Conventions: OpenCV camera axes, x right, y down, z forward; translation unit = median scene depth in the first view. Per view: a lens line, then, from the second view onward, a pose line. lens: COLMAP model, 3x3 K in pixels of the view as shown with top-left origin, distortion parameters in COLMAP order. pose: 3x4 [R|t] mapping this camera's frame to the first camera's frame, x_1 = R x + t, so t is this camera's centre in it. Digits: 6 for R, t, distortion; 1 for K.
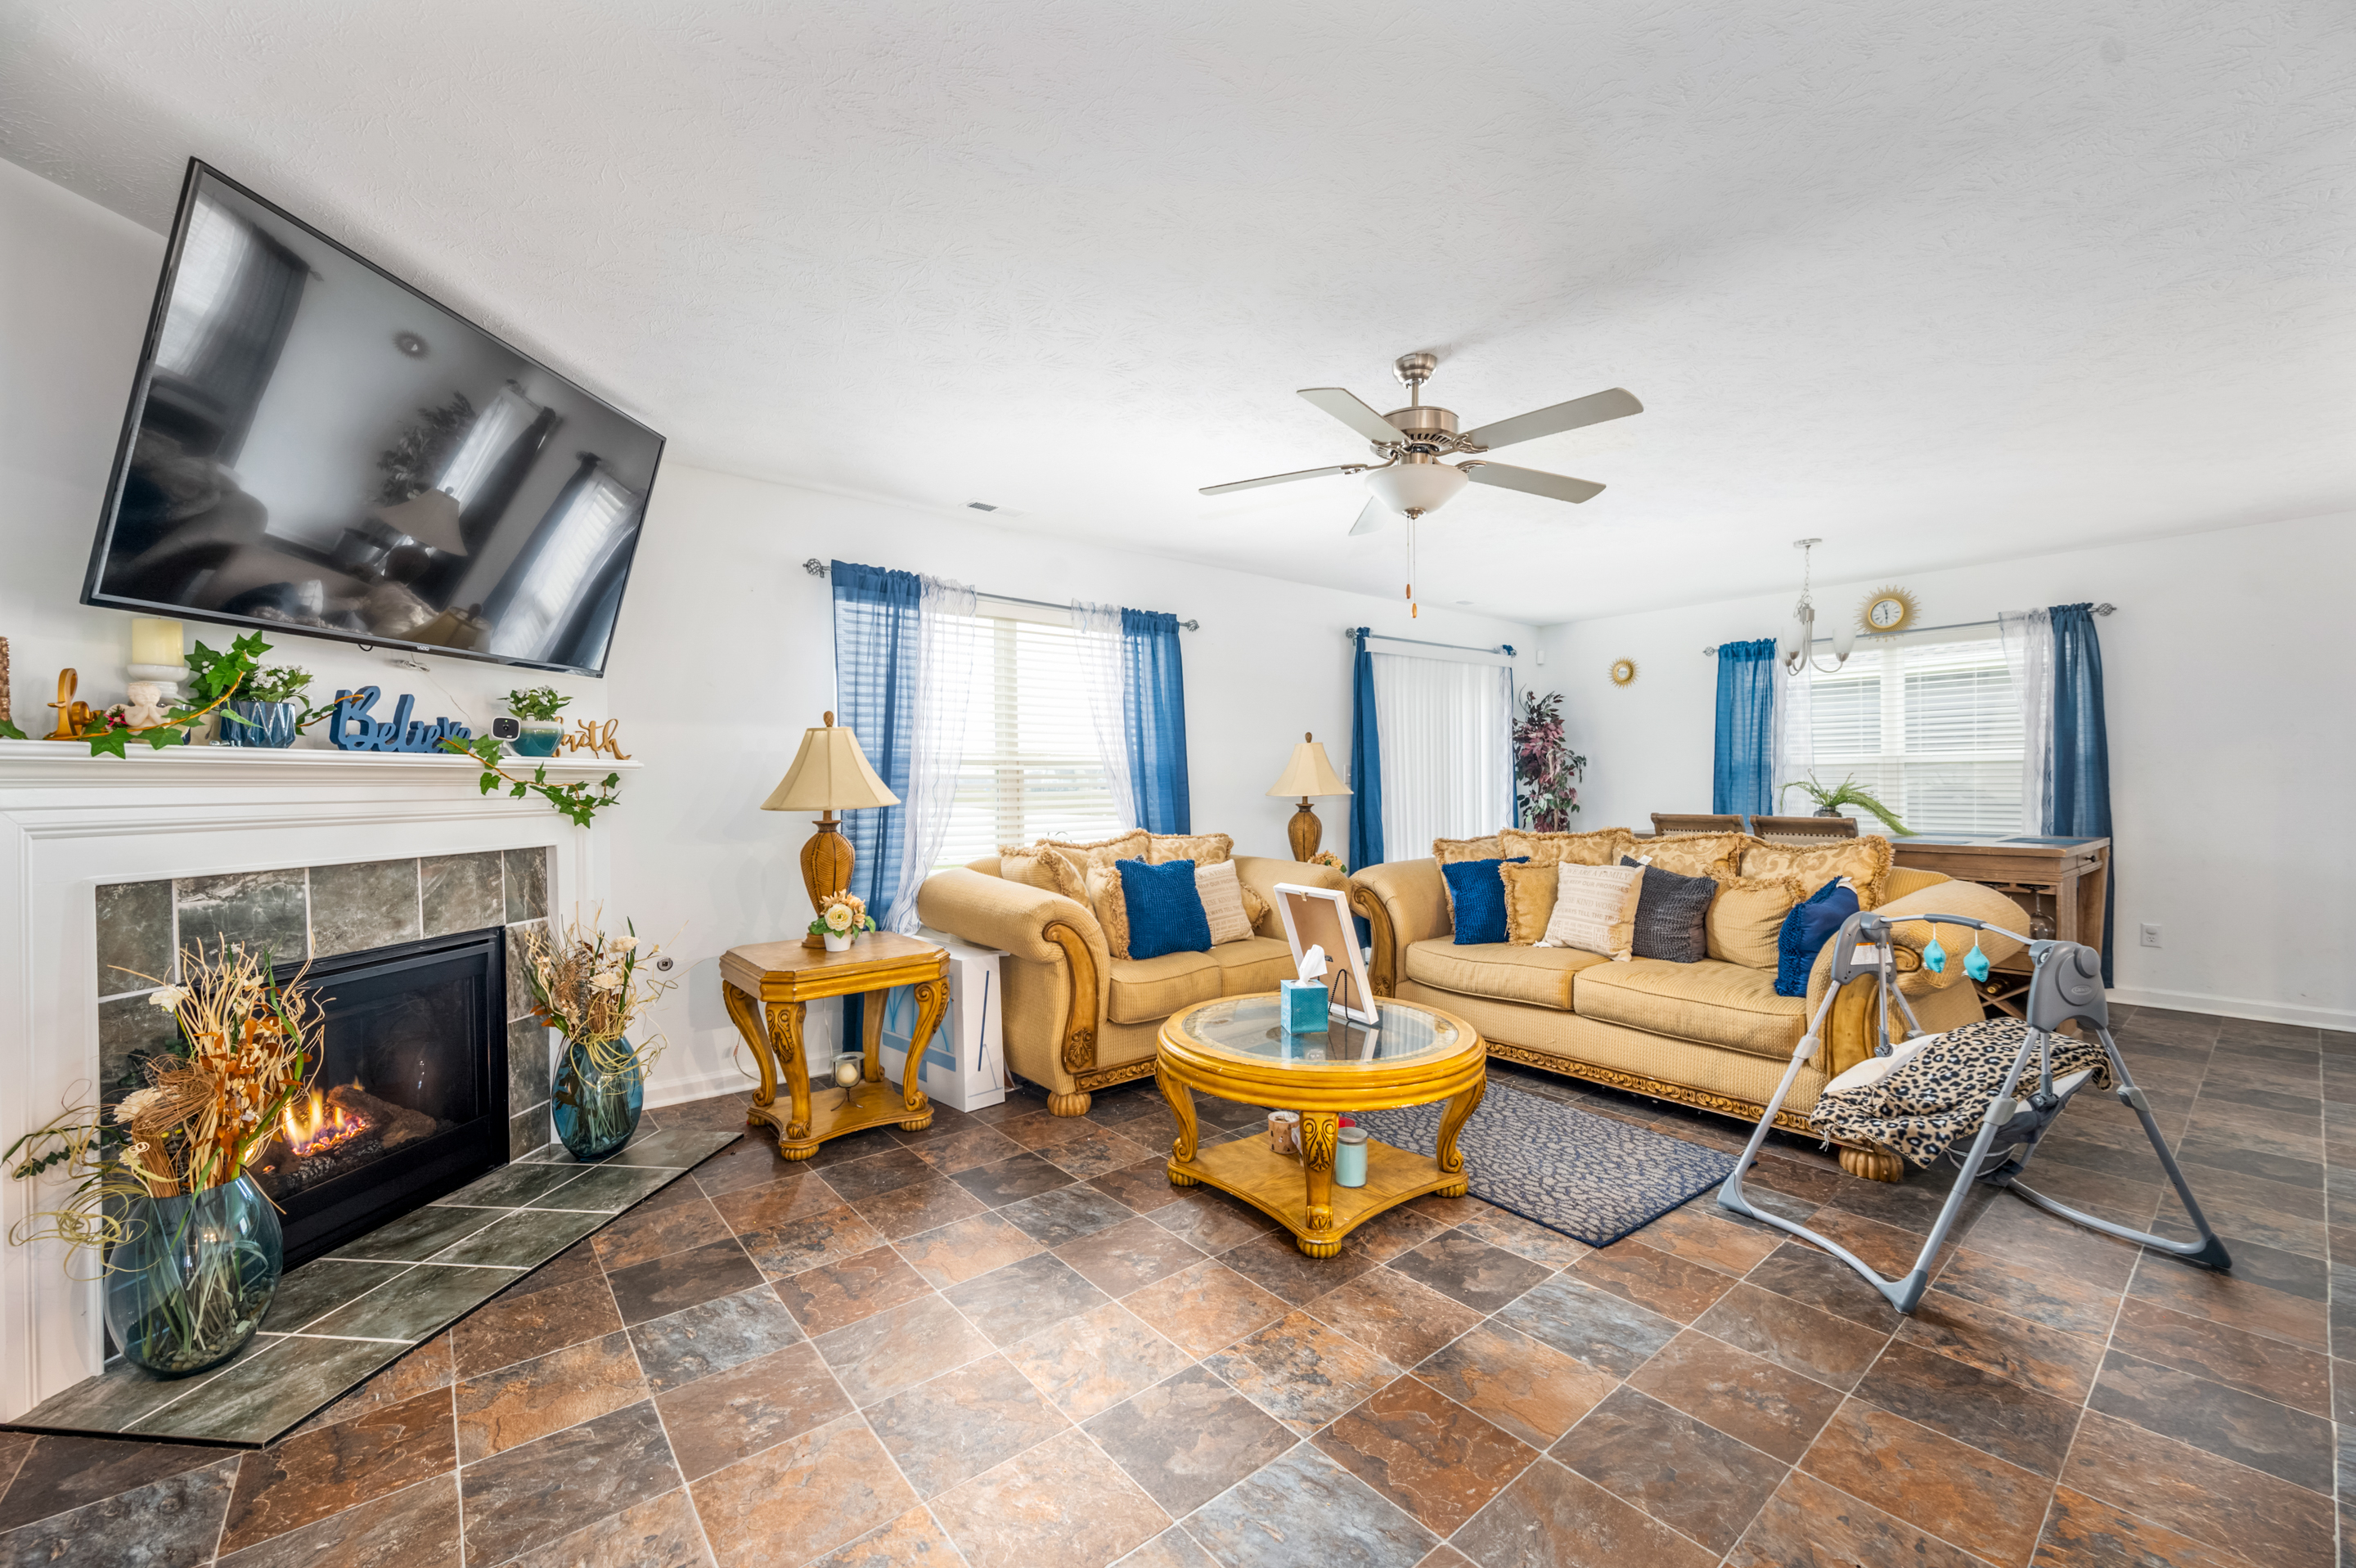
lens RADIAL K [[942.0, 0, 1186.2], [0, 942.0, 790.7], [0, 0, 1]] dist [-0.002155, -0.000054]
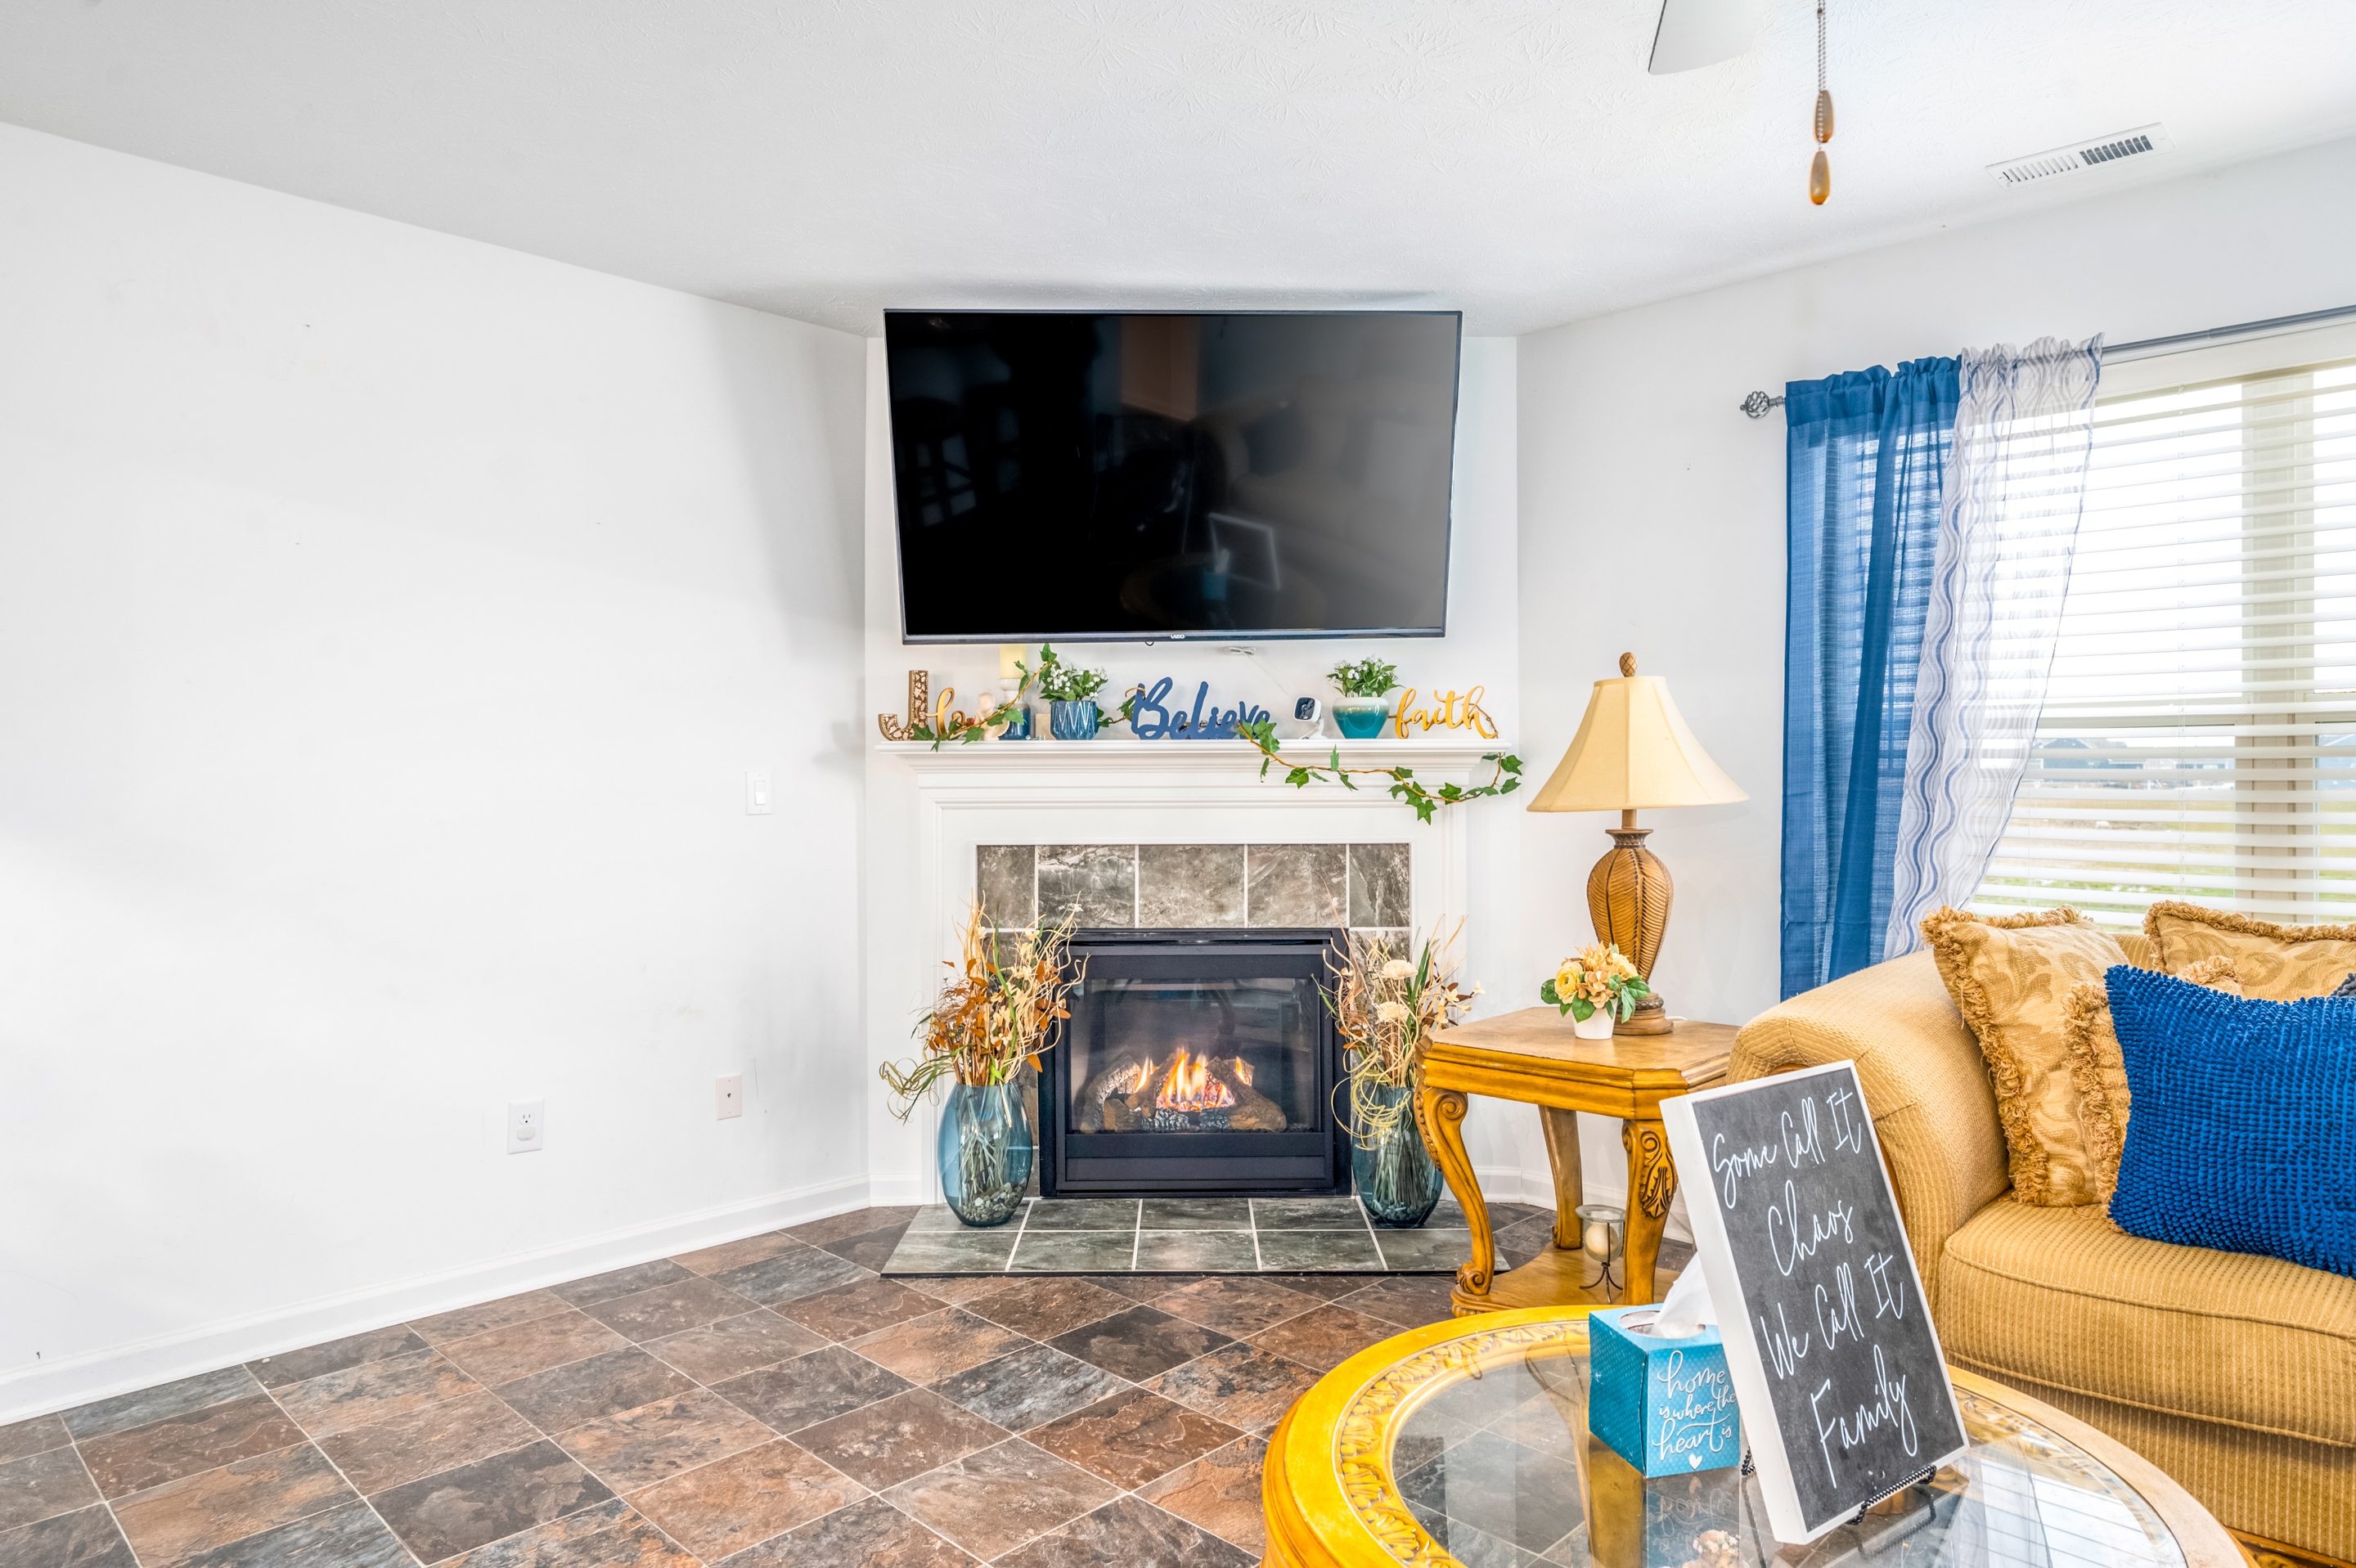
lens RADIAL K [[1434.8, 0, 1178.0], [0, 1434.8, 784.0], [0, 0, 1]] dist [0.000581, 0.000030]
pose [[0.098521, 0.010979, -0.995074, 0.799923], [-0.005480, 0.999930, 0.010490, -0.009233], [0.995120, 0.004420, 0.098574, 0.925256]]
